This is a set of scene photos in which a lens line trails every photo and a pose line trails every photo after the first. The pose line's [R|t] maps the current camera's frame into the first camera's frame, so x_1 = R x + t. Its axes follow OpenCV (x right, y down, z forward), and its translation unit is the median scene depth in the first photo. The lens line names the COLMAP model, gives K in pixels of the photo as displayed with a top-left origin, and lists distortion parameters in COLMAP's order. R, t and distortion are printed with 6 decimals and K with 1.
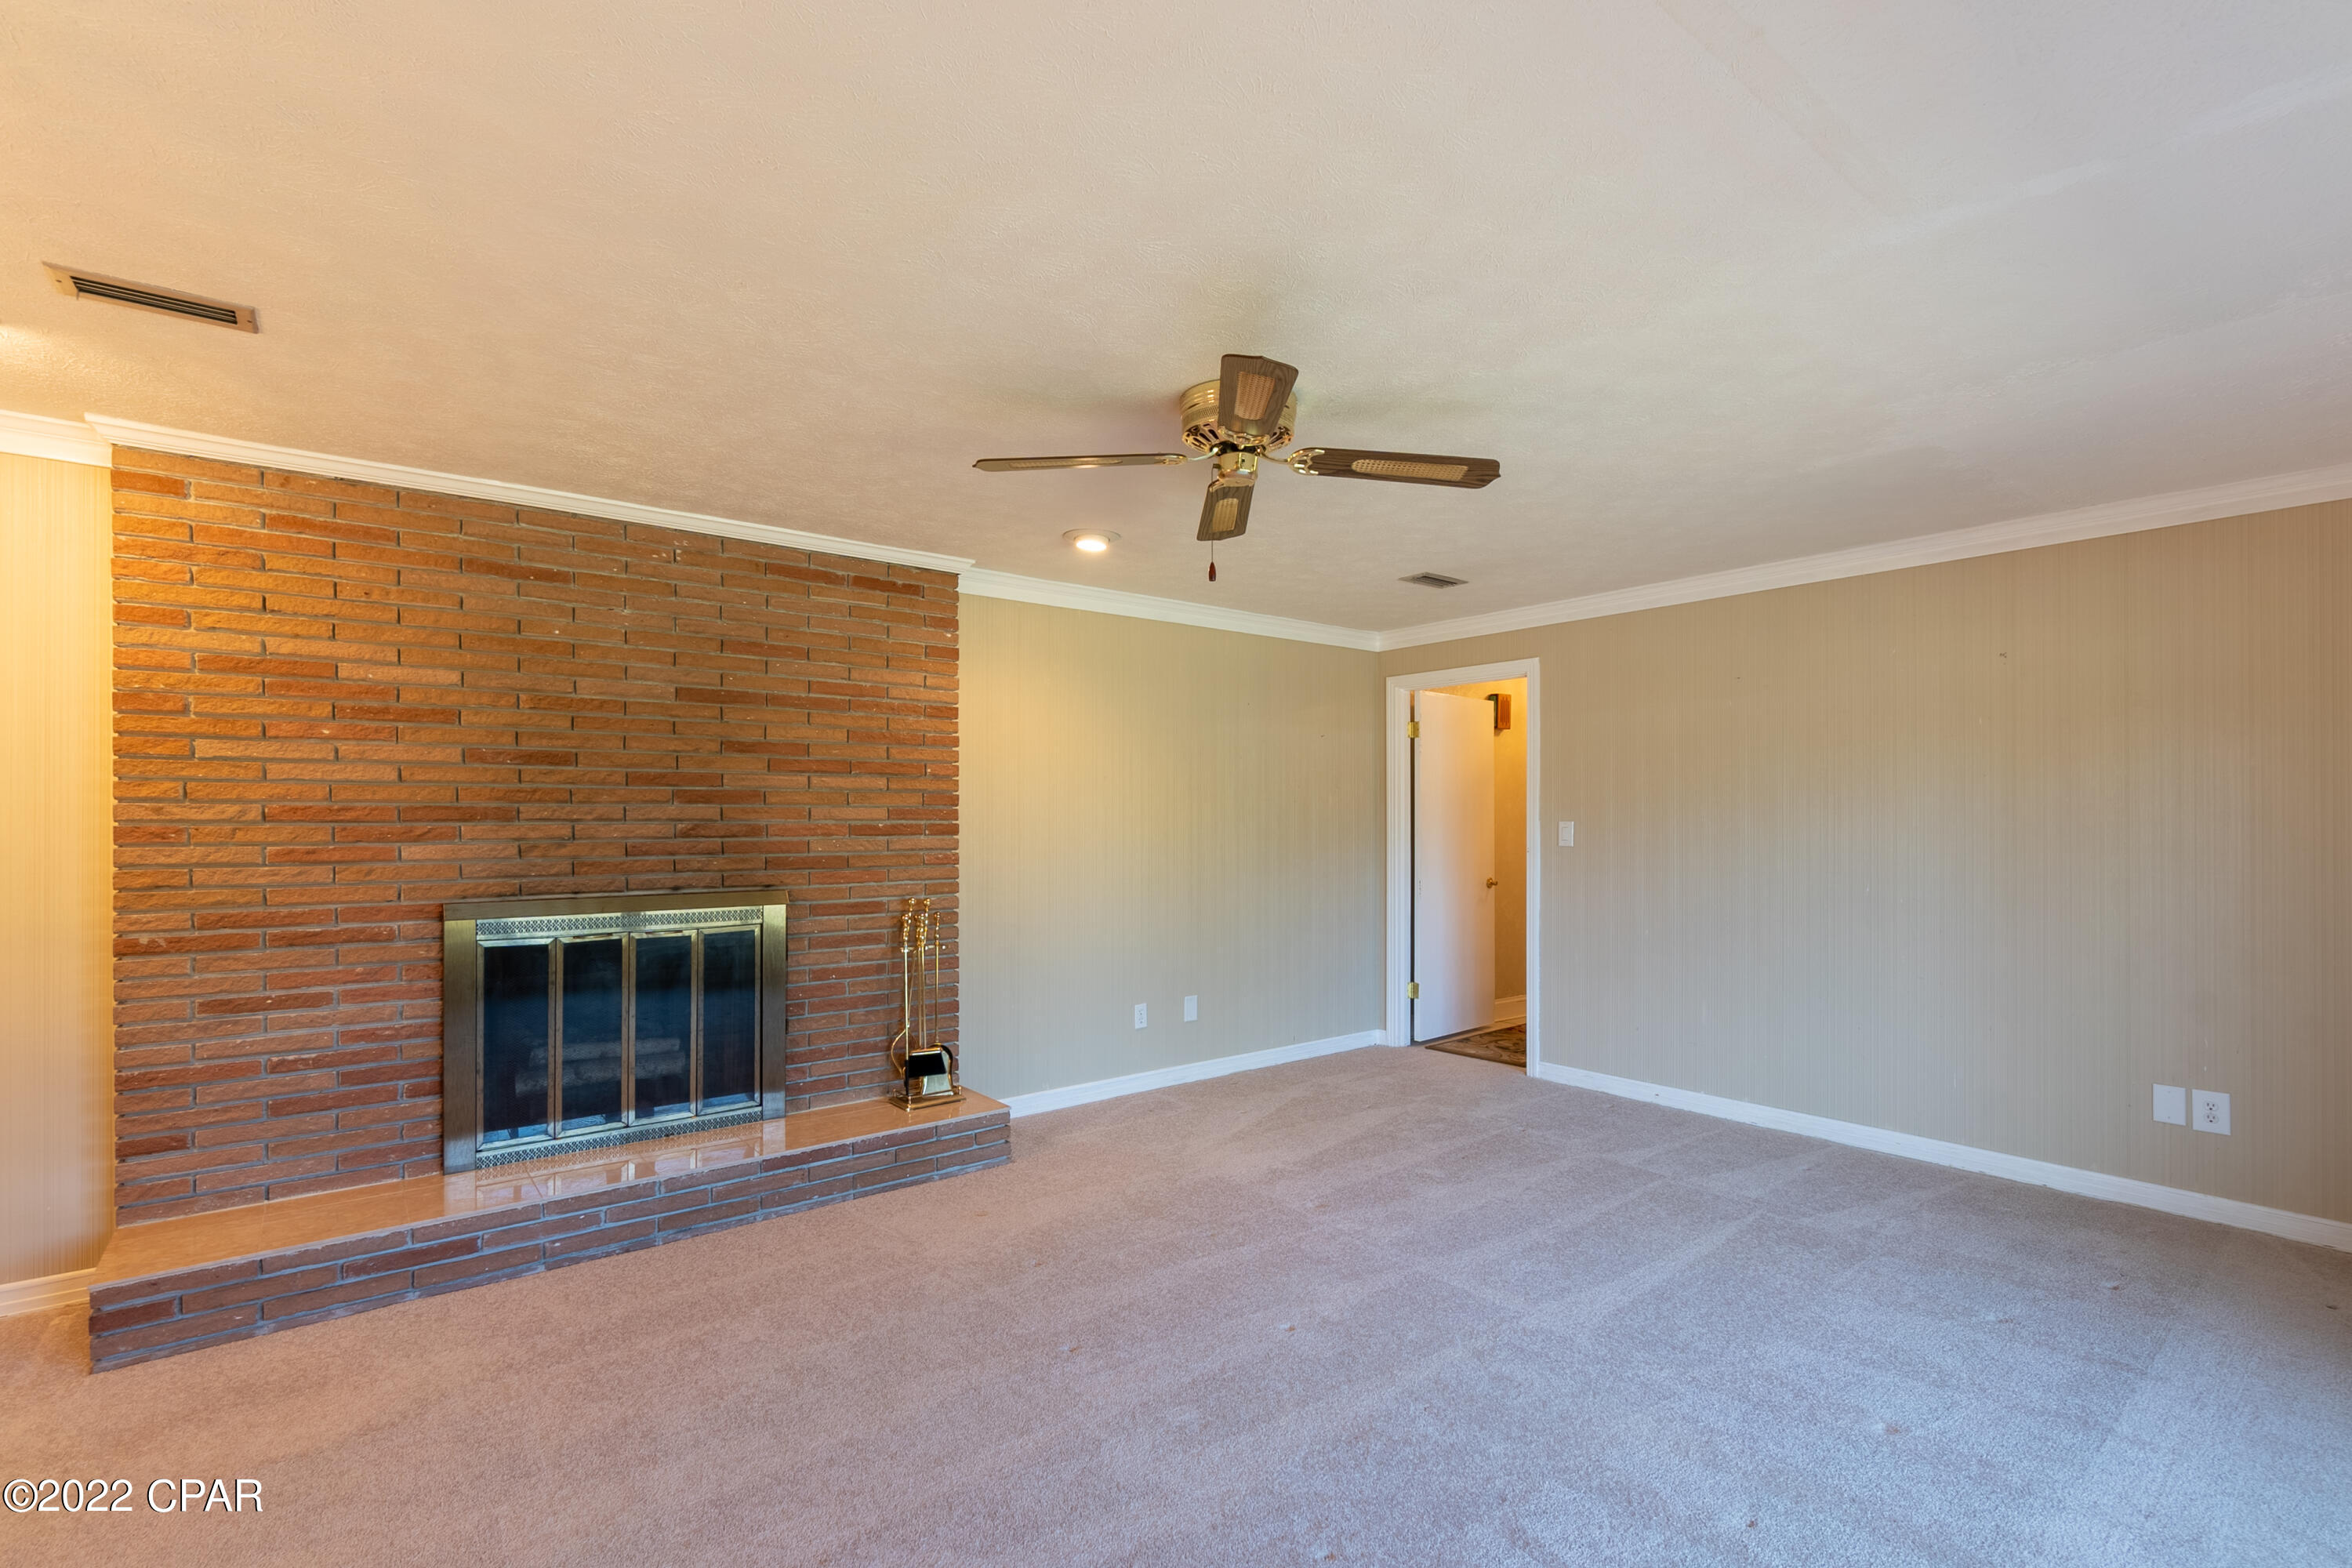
lens RADIAL K [[1044.6, 0, 1176.0], [0, 1044.6, 784.0], [0, 0, 1]] dist [-0.002901, -0.000374]
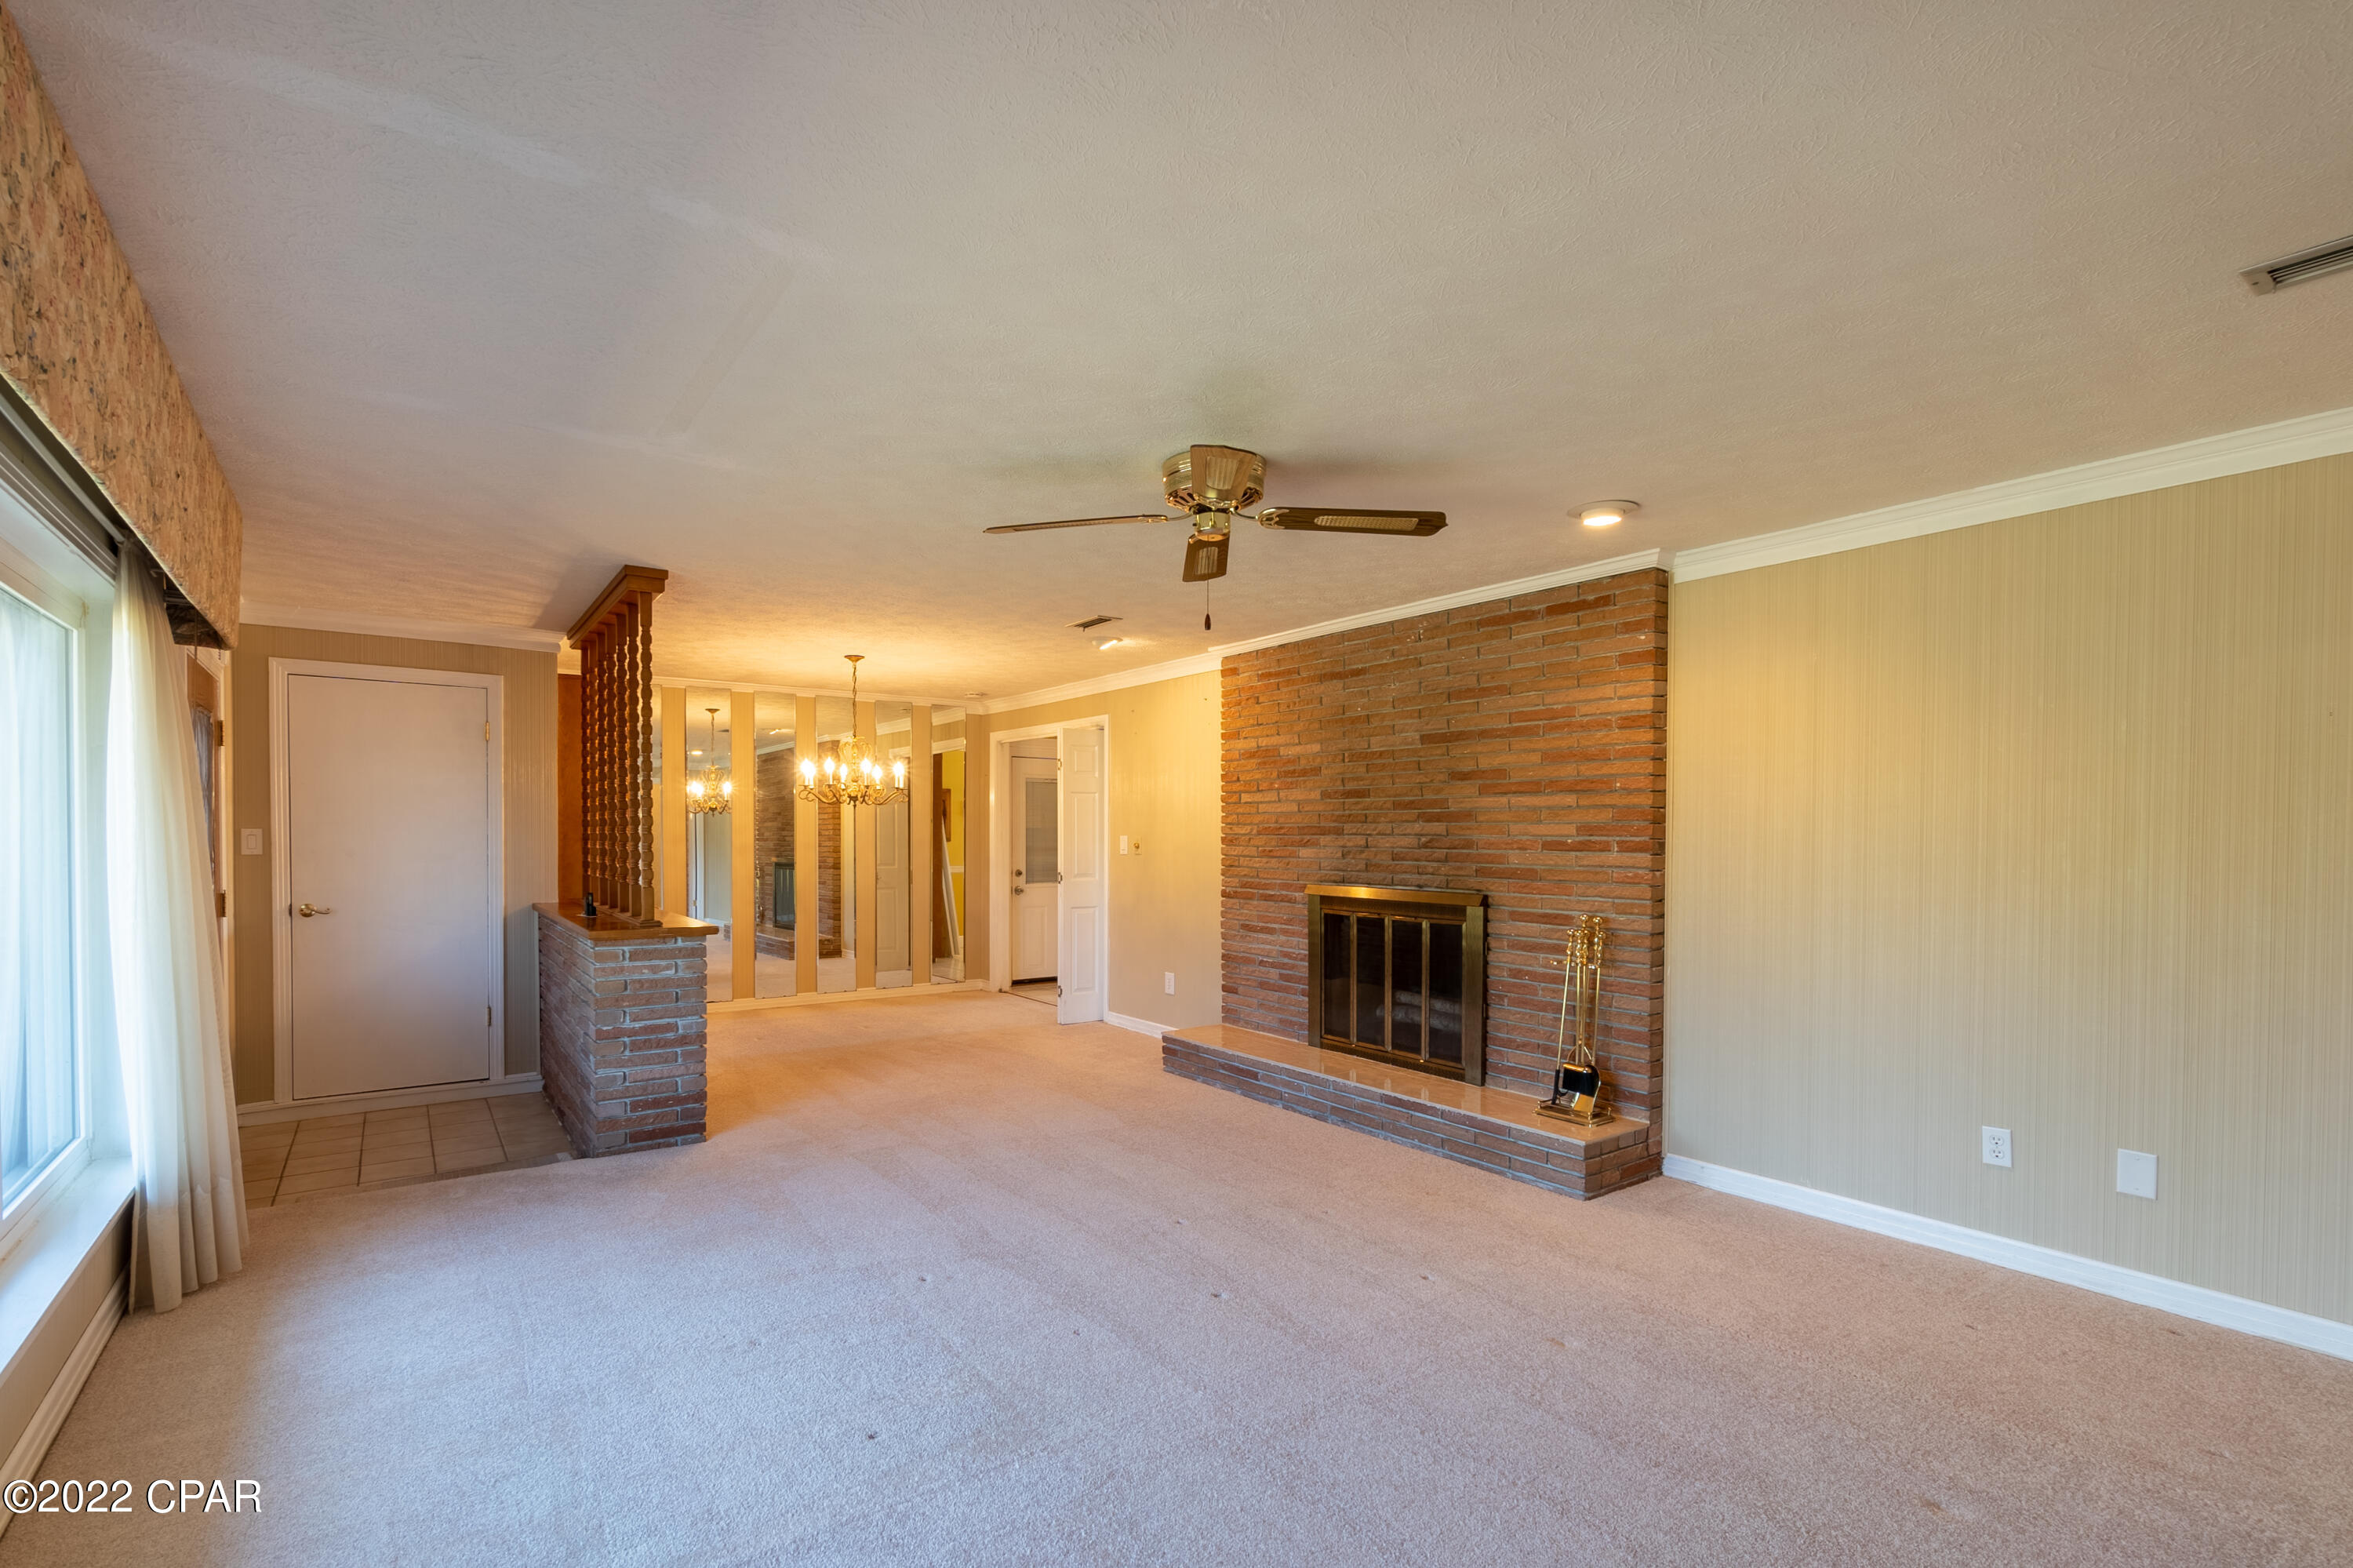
lens RADIAL K [[1072.4, 0, 1138.2], [0, 1072.4, 813.5], [0, 0, 1]] dist [-0.002005, -0.000281]
pose [[-0.052616, -0.018118, -0.998450, 0.939757], [0.027235, 0.999437, -0.019571, 0.025155], [0.998243, -0.028222, -0.052093, 0.744795]]
